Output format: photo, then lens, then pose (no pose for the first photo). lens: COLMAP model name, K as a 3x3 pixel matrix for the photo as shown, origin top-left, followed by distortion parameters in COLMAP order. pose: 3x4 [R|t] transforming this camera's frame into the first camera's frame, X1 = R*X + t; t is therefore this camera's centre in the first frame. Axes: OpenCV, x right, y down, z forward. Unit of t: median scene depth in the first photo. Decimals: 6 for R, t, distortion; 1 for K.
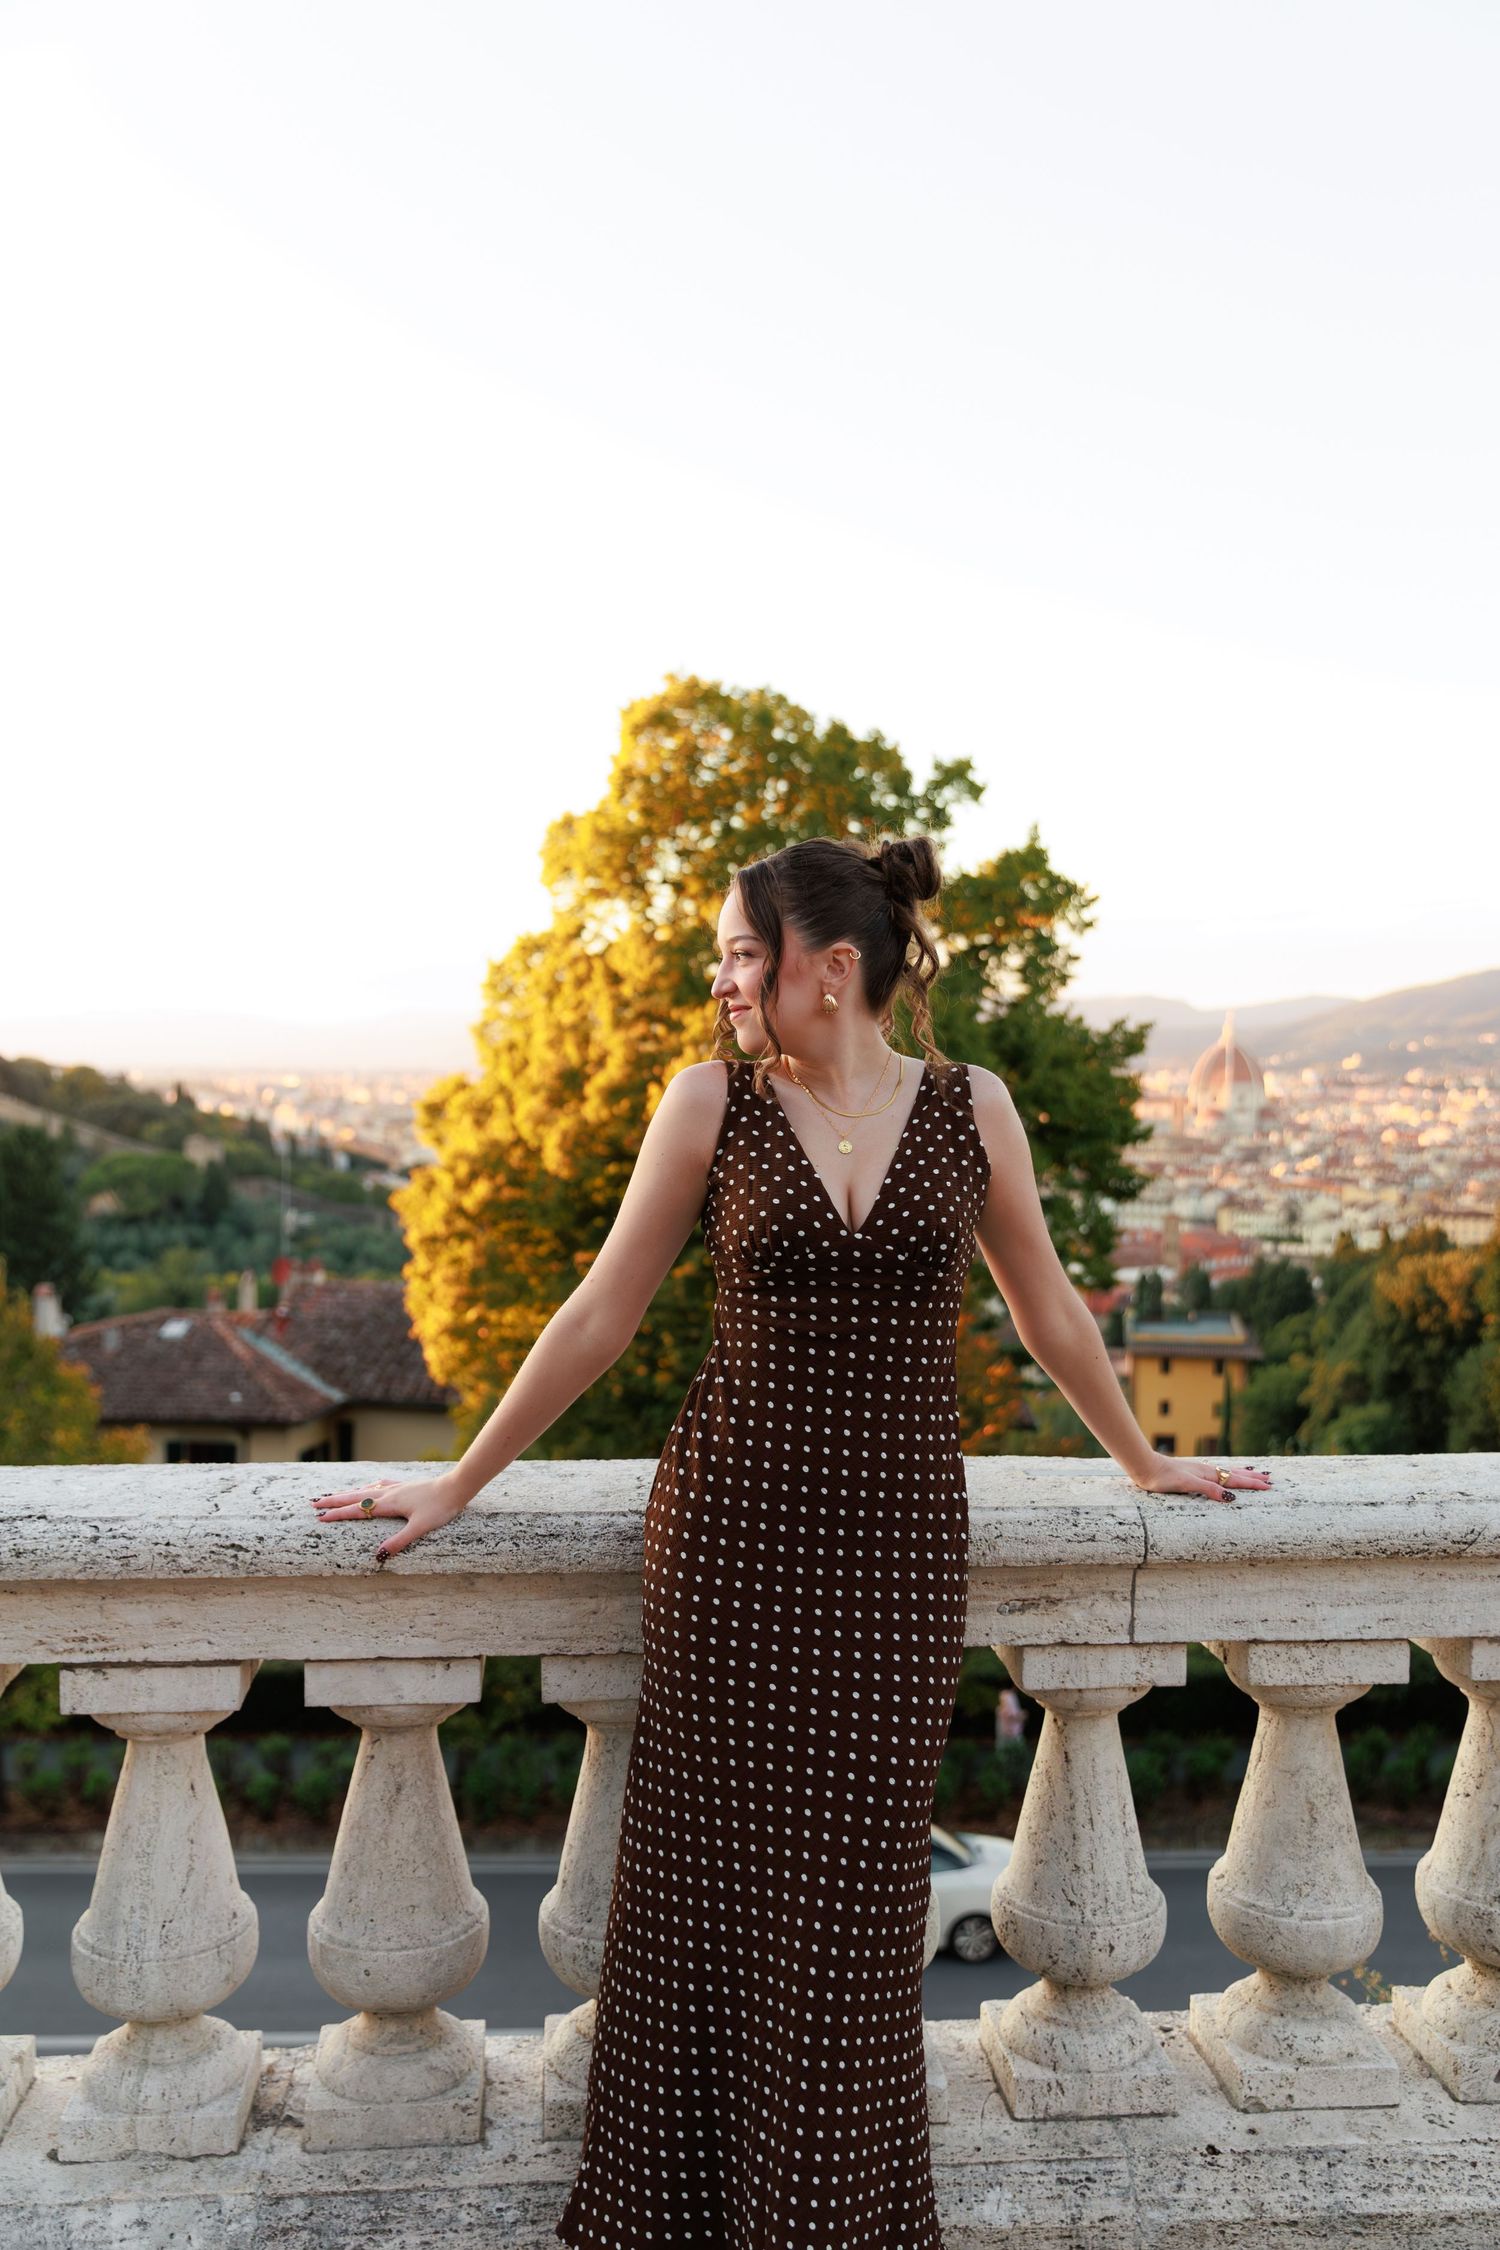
lens RADIAL K [[1998.7, 0, 750.0], [0, 1998.7, 1125.0], [0, 0, 1]] dist [-0.003624, 0.003122]
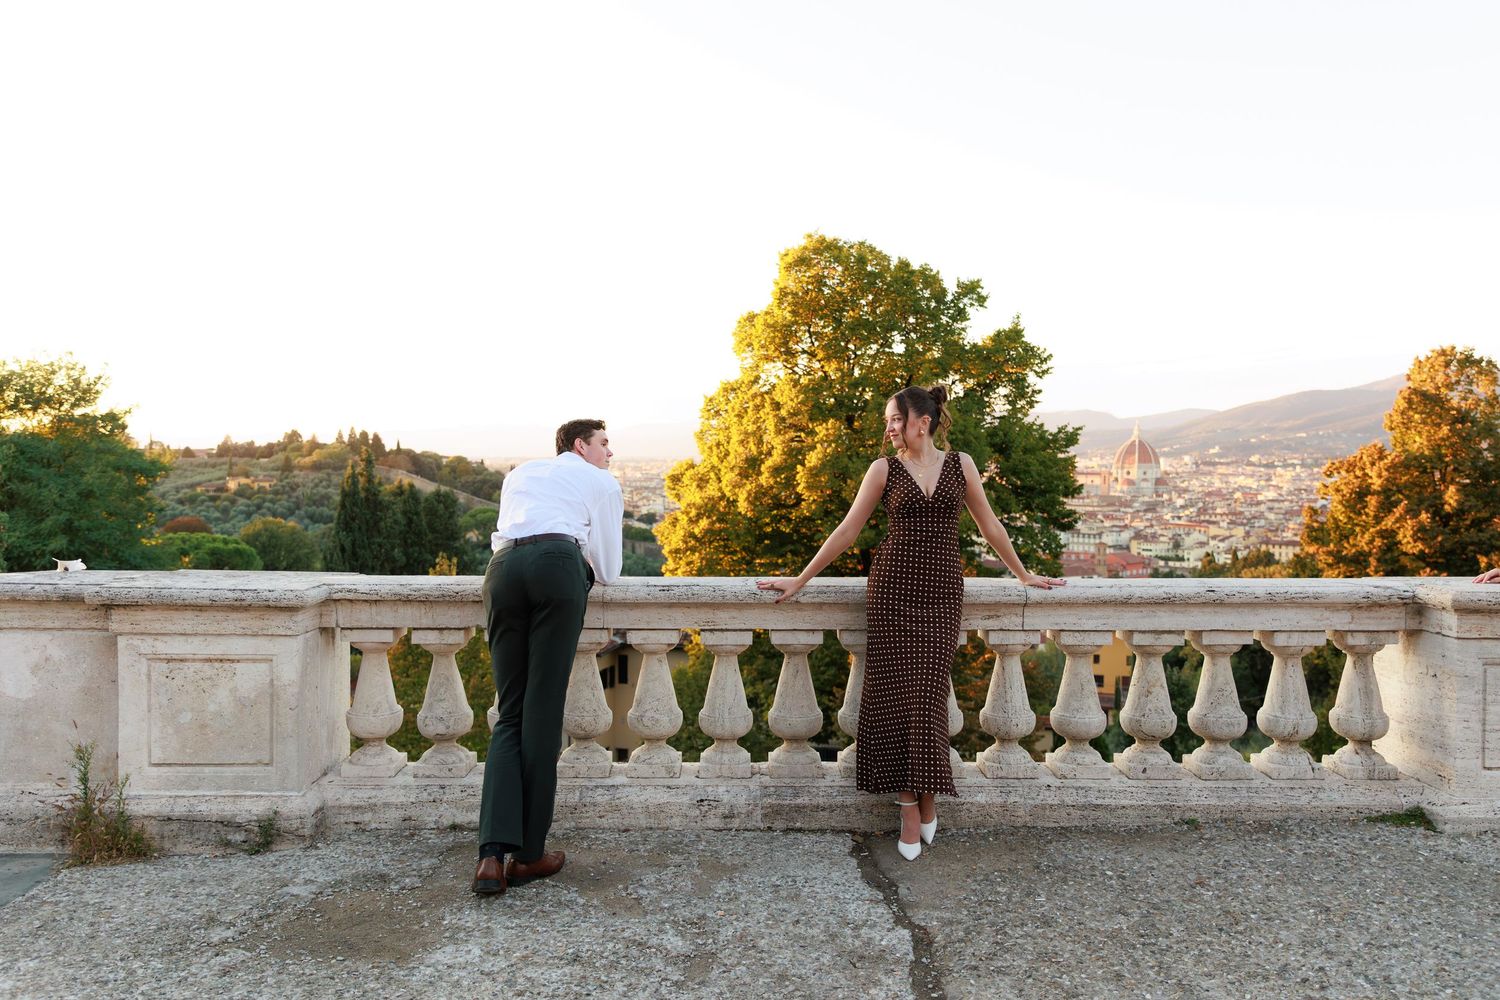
lens RADIAL K [[1193.6, 0, 742.8], [0, 1193.6, 489.3], [0, 0, 1]] dist [0.010117, 0.003148]
pose [[0.996395, -0.003343, -0.084775, -0.007794], [0.003261, 0.999994, -0.001107, 0.002637], [0.084778, 0.000826, 0.996400, -0.078236]]
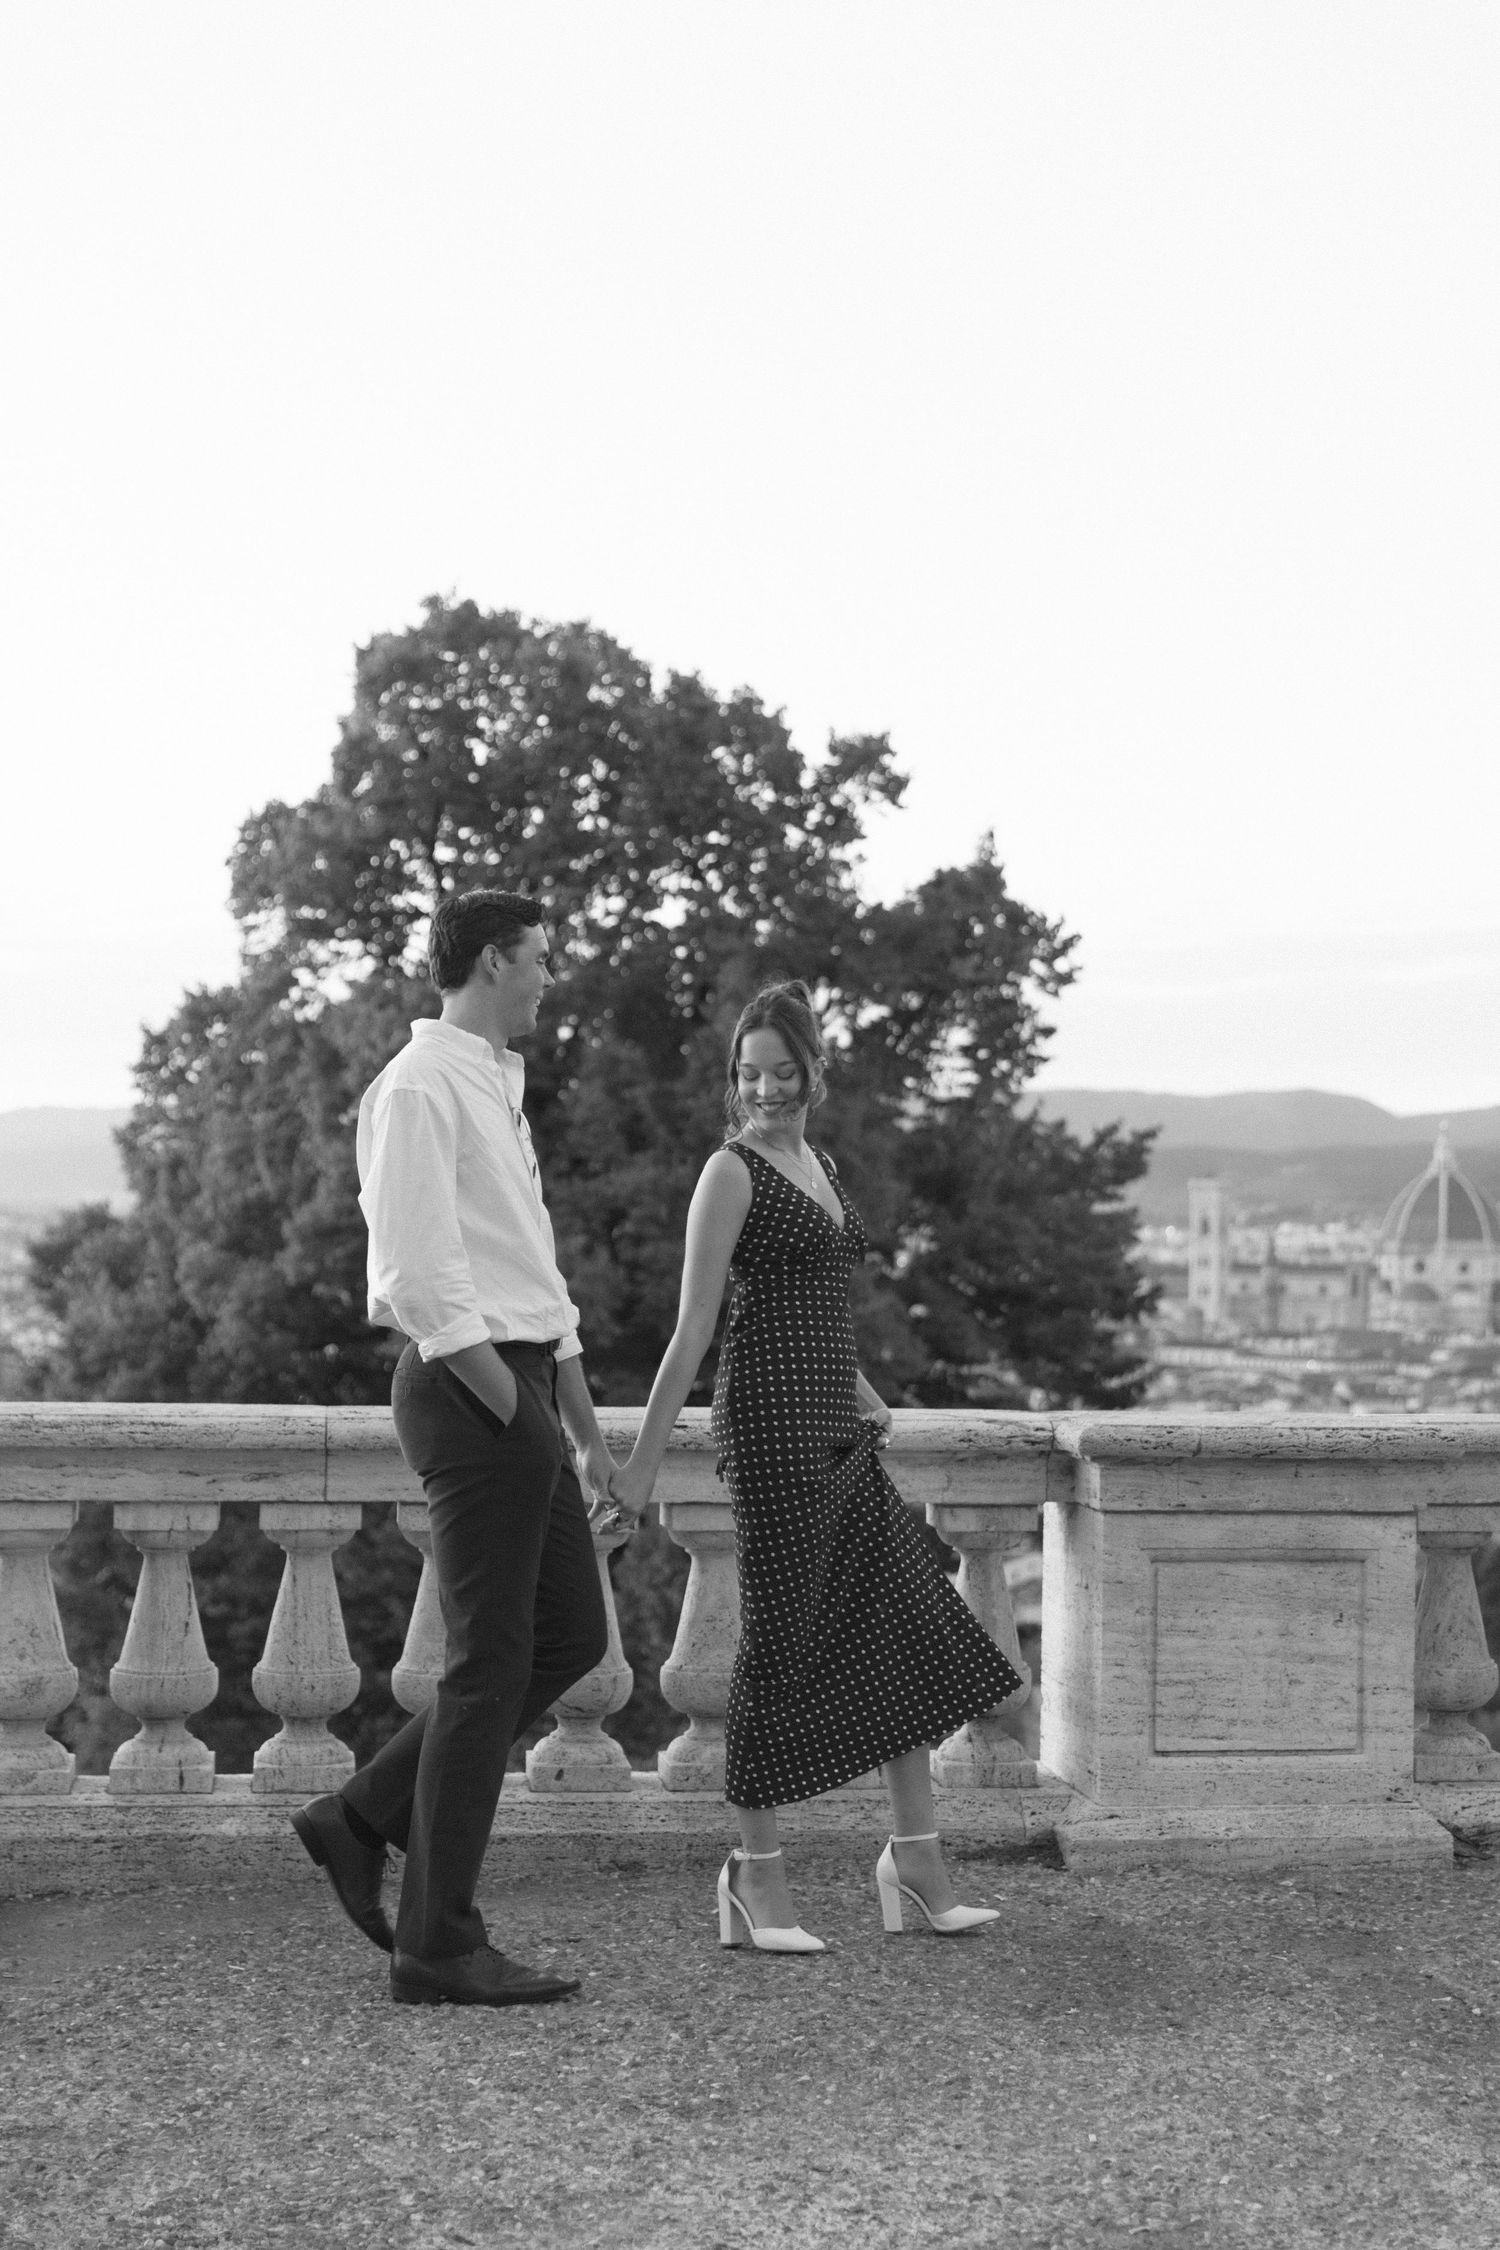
lens RADIAL K [[3490.4, 0, 822.8], [0, 3490.4, 1119.8], [0, 0, 1]] dist [-0.001811, 0.095771]
pose [[0.998635, 0.009312, 0.051387, 0.036833], [-0.006493, 0.998479, -0.054751, 0.007866], [-0.051818, 0.054343, 0.997177, -0.158849]]
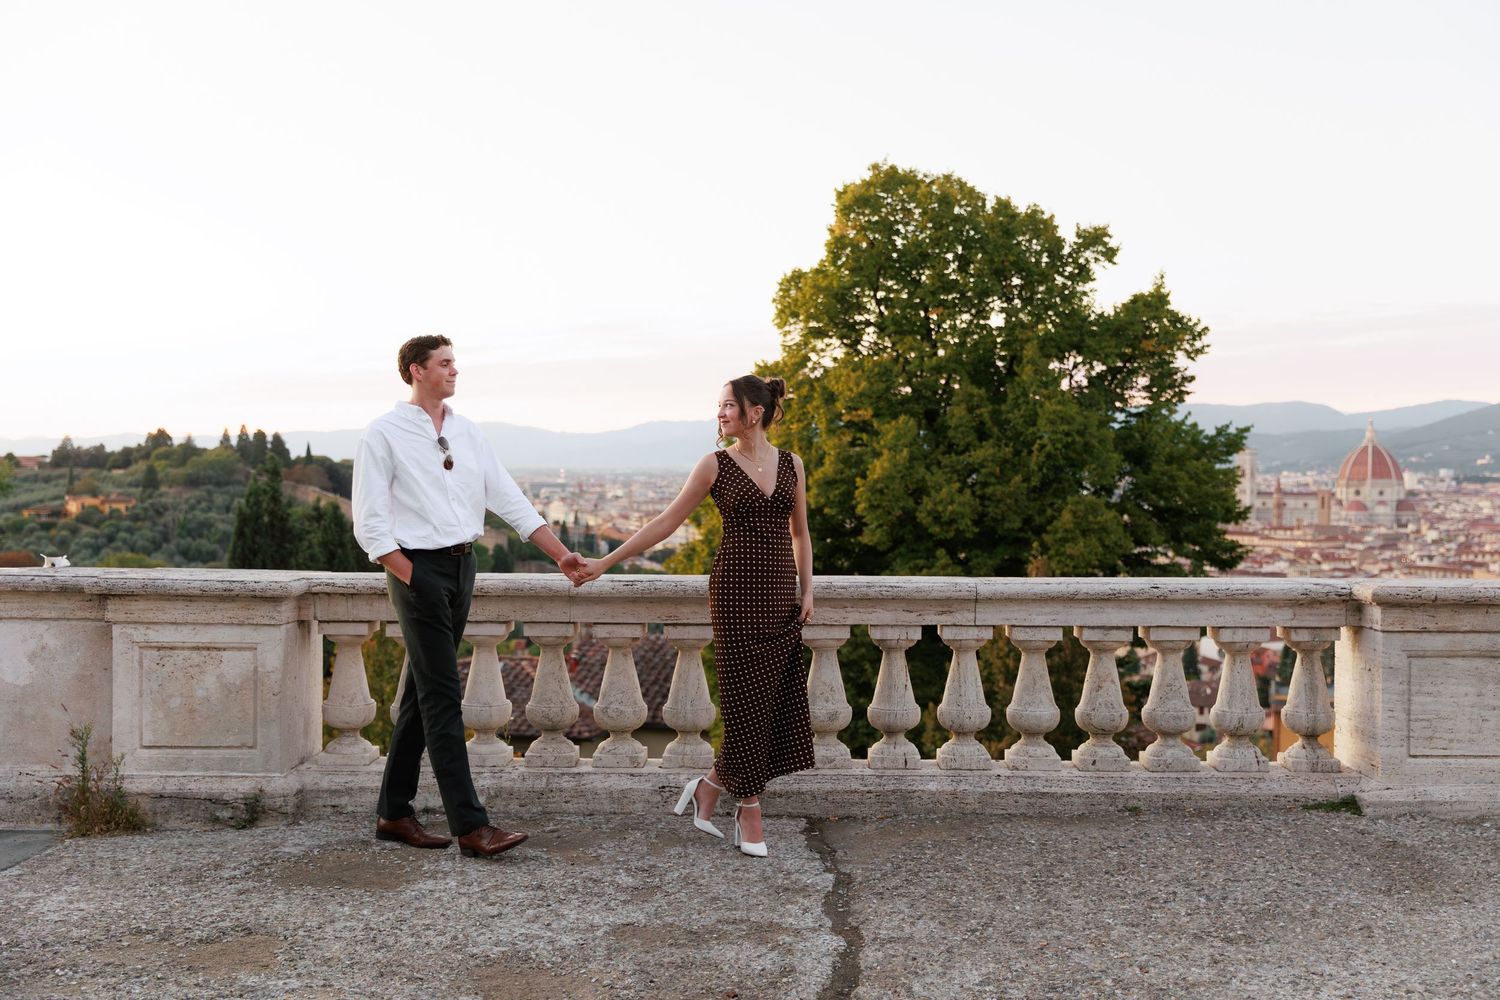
lens RADIAL K [[1730.1, 0, 772.1], [0, 1730.1, 504.5], [0, 0, 1]] dist [0.001807, 0.018563]
pose [[0.994743, -0.001599, -0.102389, 0.012144], [0.000815, 0.999970, -0.007700, 0.006440], [0.102399, 0.007576, 0.994715, -0.155201]]
